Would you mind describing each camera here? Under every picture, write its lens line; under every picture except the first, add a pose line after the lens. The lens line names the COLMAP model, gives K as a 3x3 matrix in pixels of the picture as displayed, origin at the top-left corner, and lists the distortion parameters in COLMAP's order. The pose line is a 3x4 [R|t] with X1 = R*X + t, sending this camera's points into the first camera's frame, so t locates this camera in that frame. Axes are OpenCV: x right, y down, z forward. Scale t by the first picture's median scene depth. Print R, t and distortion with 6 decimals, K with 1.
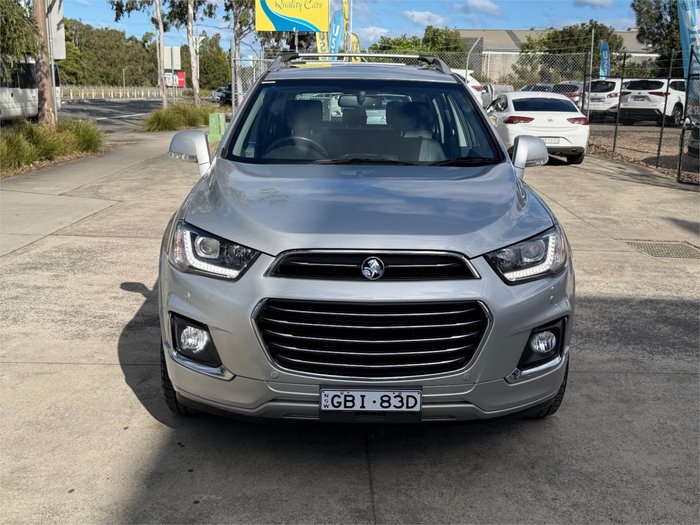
lens RADIAL K [[803.0, 0, 344.9], [0, 803.0, 254.8], [0, 0, 1]] dist [0.061062, 0.000000]
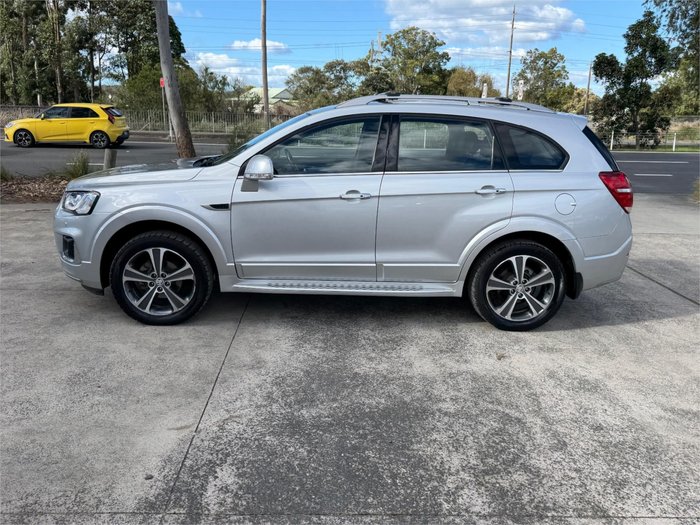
lens RADIAL K [[592.1, 0, 344.2], [0, 592.1, 256.0], [0, 0, 1]] dist [0.082019, -0.139554]
pose [[0.045288, 0.221565, -0.974093, 1.117470], [-0.221726, 0.953002, 0.206459, -0.206166], [0.974057, 0.206632, 0.092286, 1.012734]]
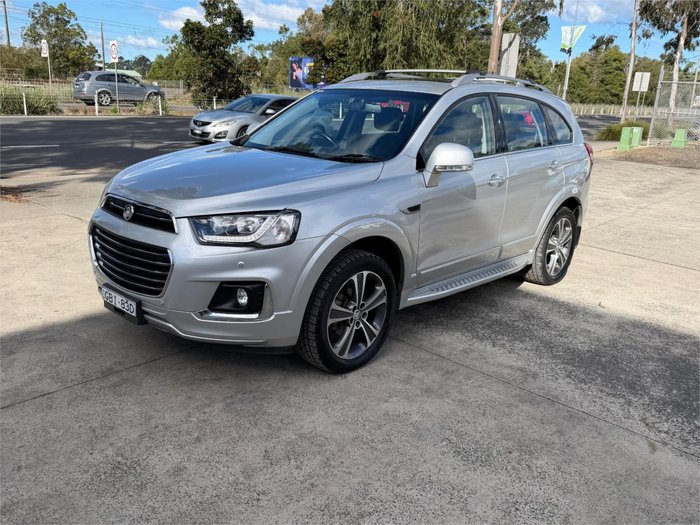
lens RADIAL K [[592.1, 0, 343.8], [0, 592.1, 262.4], [0, 0, 1]] dist [0.082019, -0.139554]
pose [[0.730401, 0.206478, -0.651062, 0.645597], [-0.171964, 0.978098, 0.117275, -0.054545], [0.661017, 0.026302, 0.749910, 0.276949]]
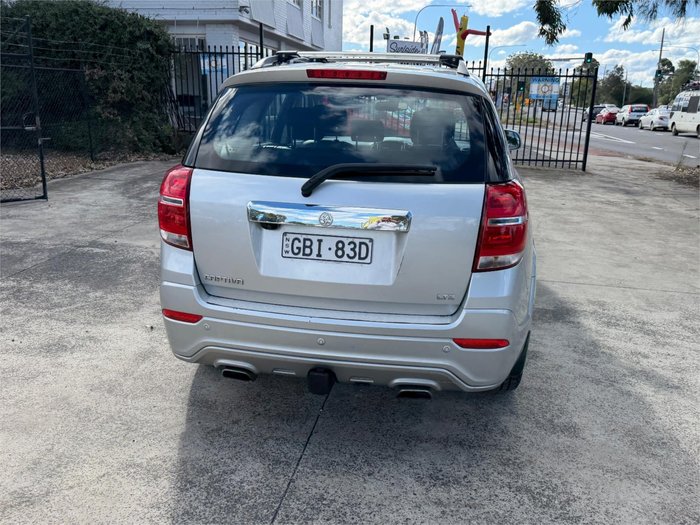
lens RADIAL K [[592.1, 0, 344.9], [0, 592.1, 262.8], [0, 0, 1]] dist [0.082019, -0.139554]
pose [[-0.984955, -0.089367, 0.147907, -0.075656], [-0.012787, 0.891243, 0.453345, -0.405444], [-0.172335, 0.444633, -0.878978, 2.002771]]
